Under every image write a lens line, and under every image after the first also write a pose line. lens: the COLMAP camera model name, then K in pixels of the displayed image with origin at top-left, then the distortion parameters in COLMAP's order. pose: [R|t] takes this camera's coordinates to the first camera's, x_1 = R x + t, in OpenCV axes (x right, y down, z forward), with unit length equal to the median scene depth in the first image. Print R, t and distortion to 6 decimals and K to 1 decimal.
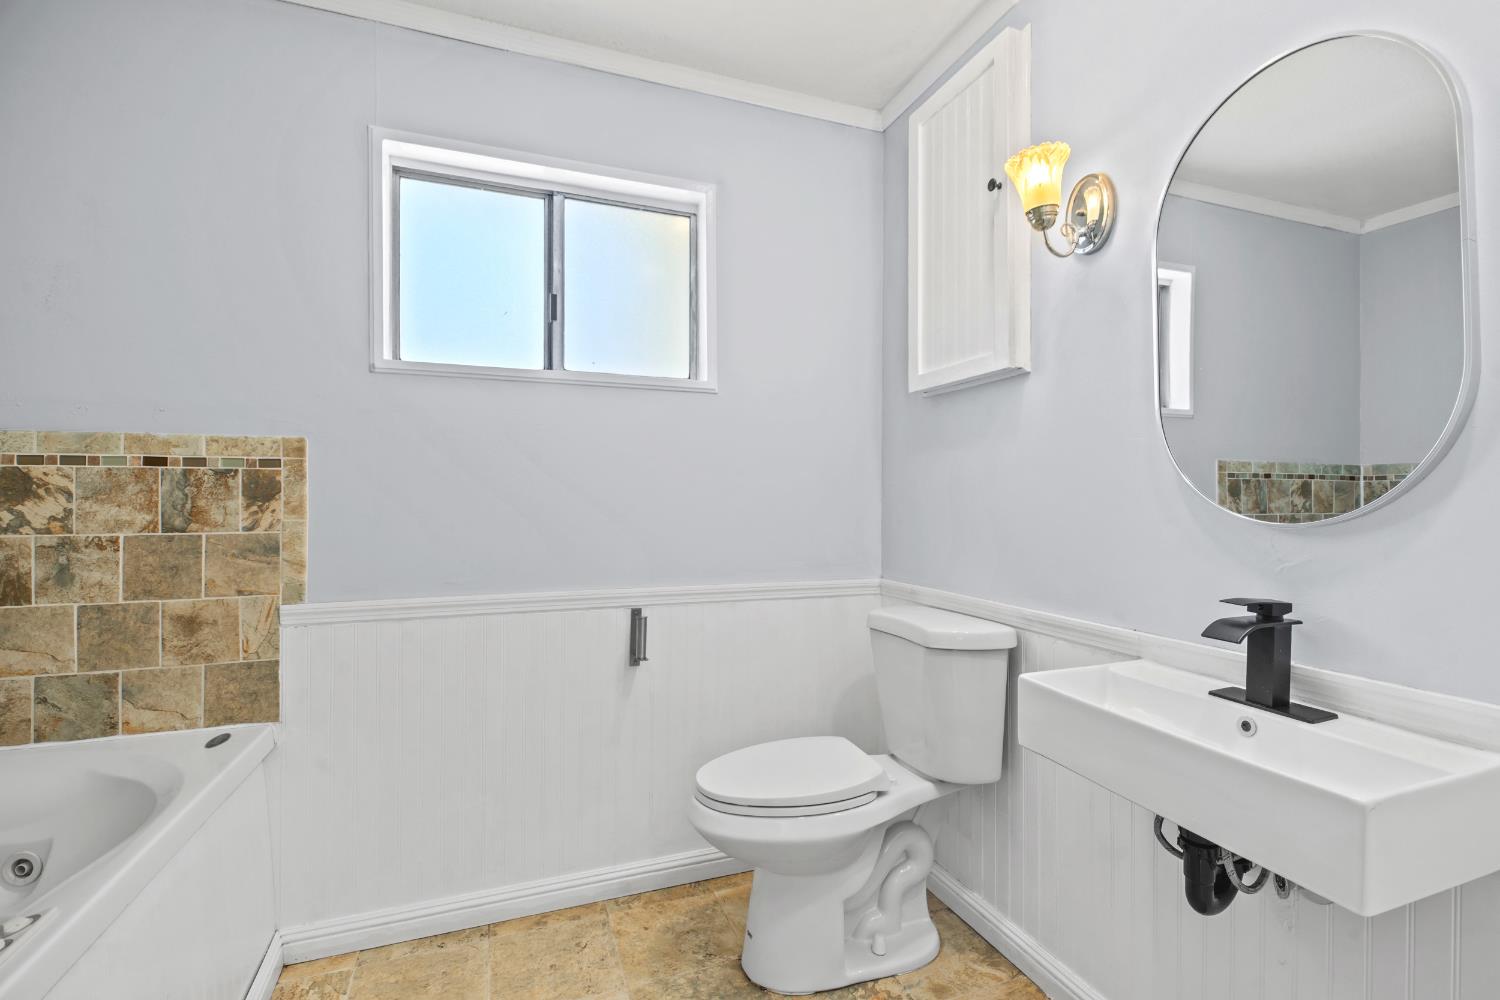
lens RADIAL K [[688.1, 0, 750.9], [0, 688.1, 498.6], [0, 0, 1]] dist [-0.004216, -0.001487]
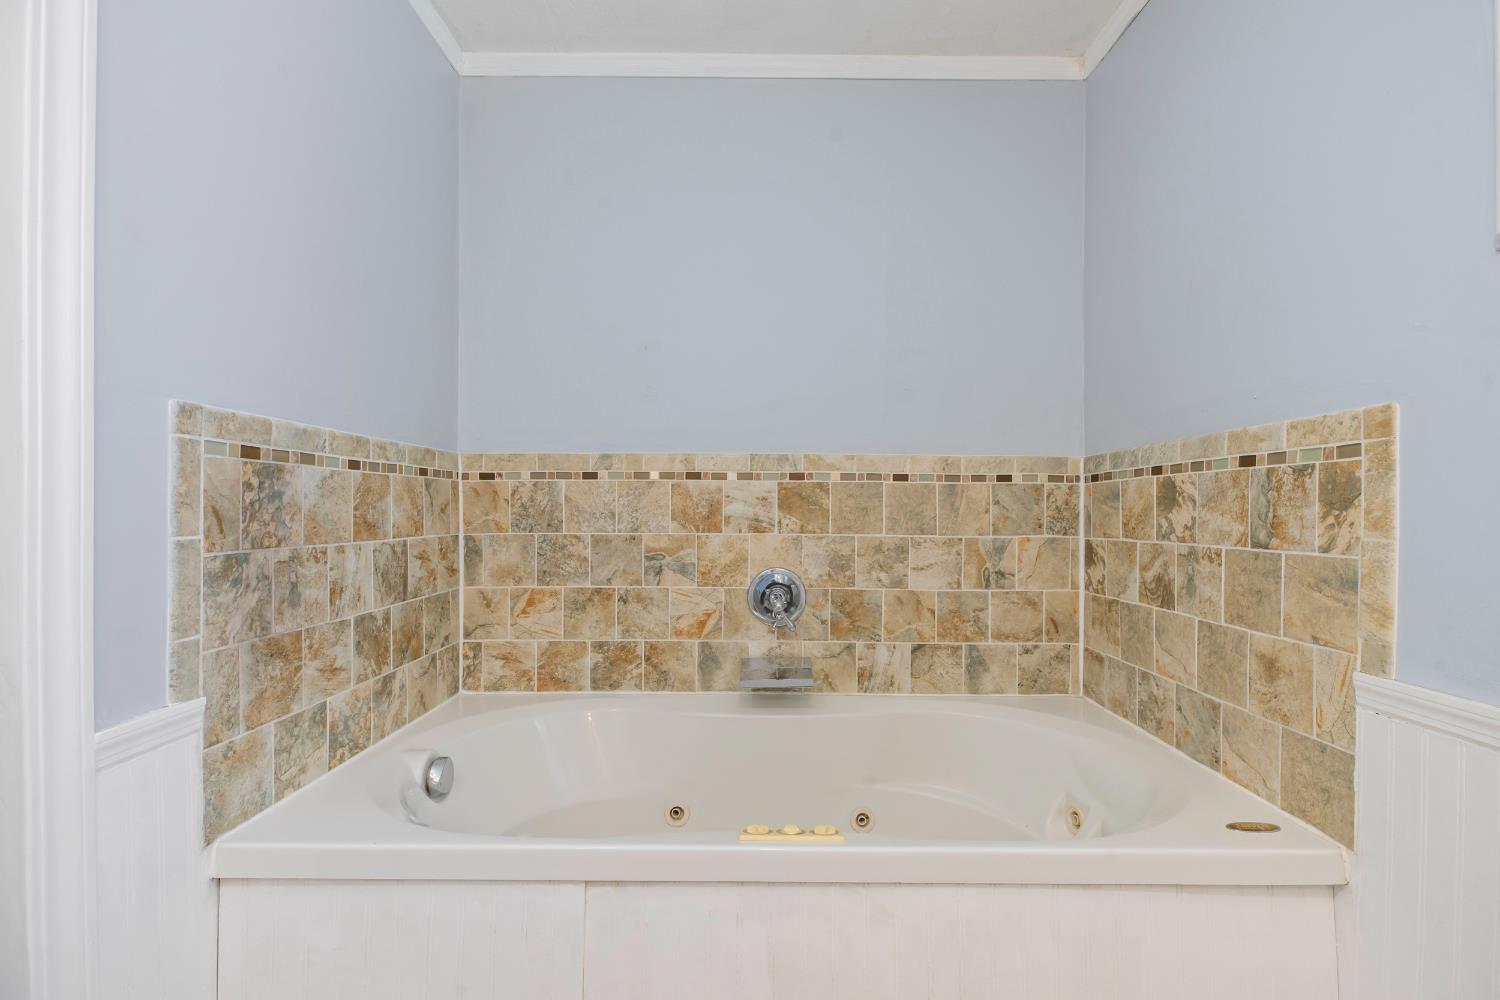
lens RADIAL K [[688.1, 0, 751.3], [0, 688.1, 514.6], [0, 0, 1]] dist [-0.004216, -0.001487]
pose [[-0.365812, 0.005034, -0.930675, 0.119315], [-0.000573, 0.999984, 0.005634, 0.005693], [0.930689, 0.002595, -0.365803, 0.734070]]
